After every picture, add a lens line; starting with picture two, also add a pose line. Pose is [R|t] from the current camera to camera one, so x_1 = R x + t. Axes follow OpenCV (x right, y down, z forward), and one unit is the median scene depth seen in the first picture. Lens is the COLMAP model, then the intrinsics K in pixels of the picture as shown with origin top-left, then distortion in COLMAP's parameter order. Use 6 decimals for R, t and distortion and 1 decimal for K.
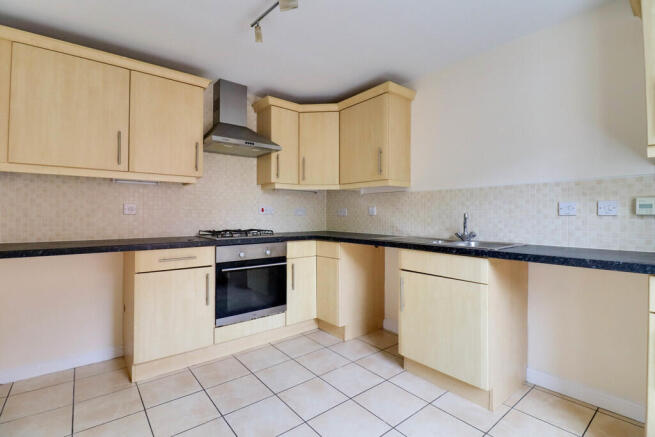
lens RADIAL K [[308.4, 0, 328.7], [0, 308.4, 213.4], [0, 0, 1]] dist [-0.017481, -0.000382]
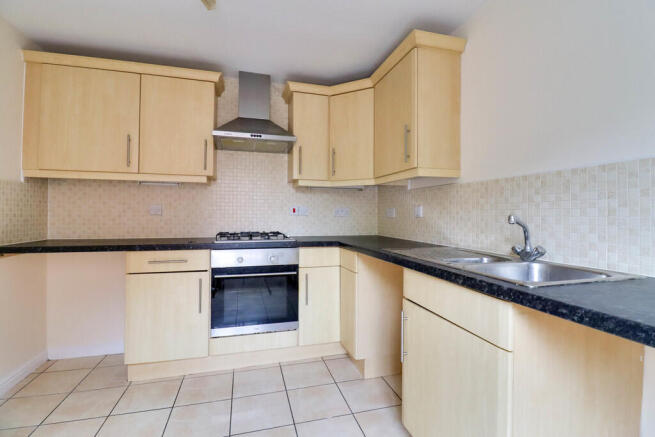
lens RADIAL K [[308.4, 0, 328.7], [0, 308.4, 213.4], [0, 0, 1]] dist [-0.017481, -0.000382]
pose [[0.919585, 0.001731, -0.392887, 0.286333], [-0.002923, 0.999993, -0.002435, -0.000980], [0.392880, 0.003388, 0.919584, 0.260837]]
